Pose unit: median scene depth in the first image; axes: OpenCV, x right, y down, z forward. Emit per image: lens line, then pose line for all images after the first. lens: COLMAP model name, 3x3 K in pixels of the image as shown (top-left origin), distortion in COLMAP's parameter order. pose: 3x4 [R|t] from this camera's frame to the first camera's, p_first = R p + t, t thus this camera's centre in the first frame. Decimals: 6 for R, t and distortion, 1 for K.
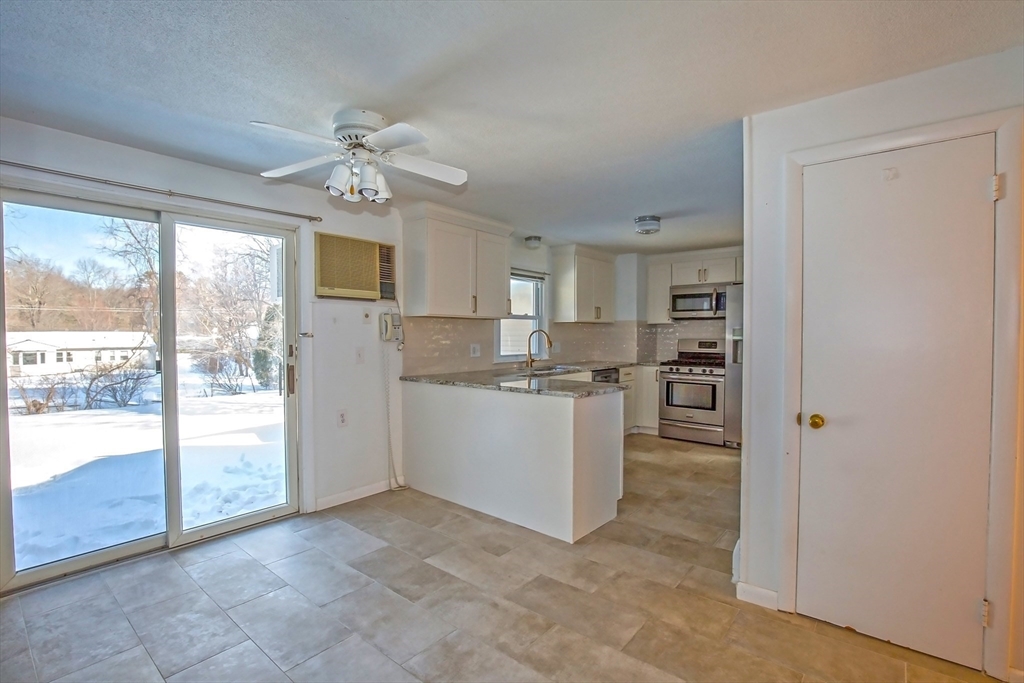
lens RADIAL K [[461.8, 0, 512.0], [0, 461.8, 341.5], [0, 0, 1]] dist [-0.002544, -0.000262]
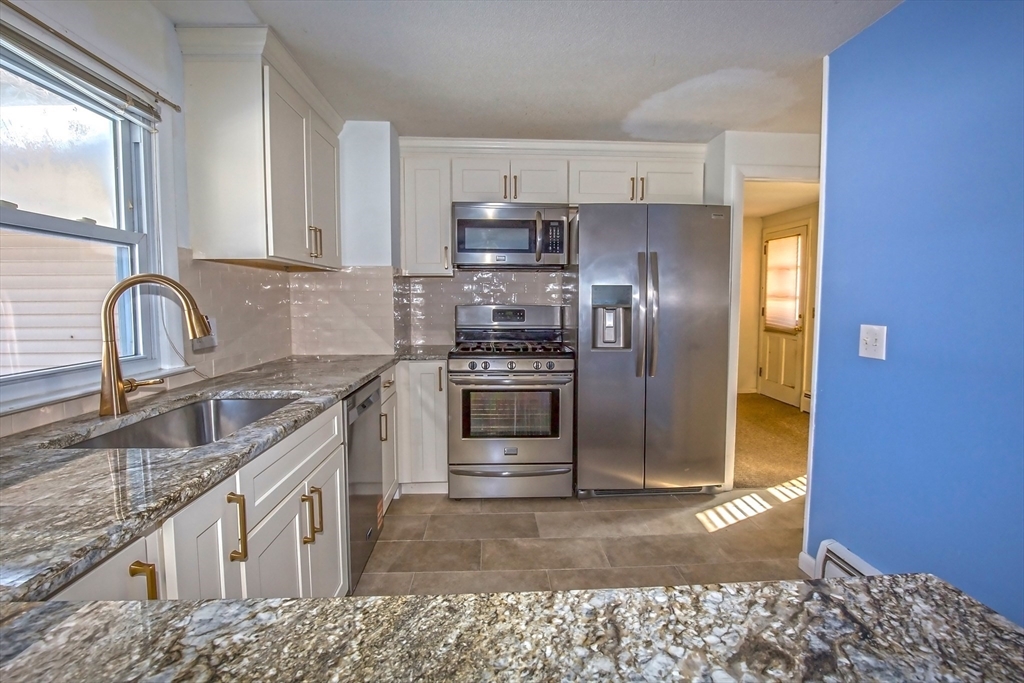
lens RADIAL K [[495.2, 0, 518.9], [0, 495.2, 338.8], [0, 0, 1]] dist [-0.032783, 0.001505]
pose [[0.733978, -0.050989, 0.677256, 0.020575], [0.009945, 0.997878, 0.064350, -0.003083], [-0.679100, -0.040496, 0.732928, 0.604683]]
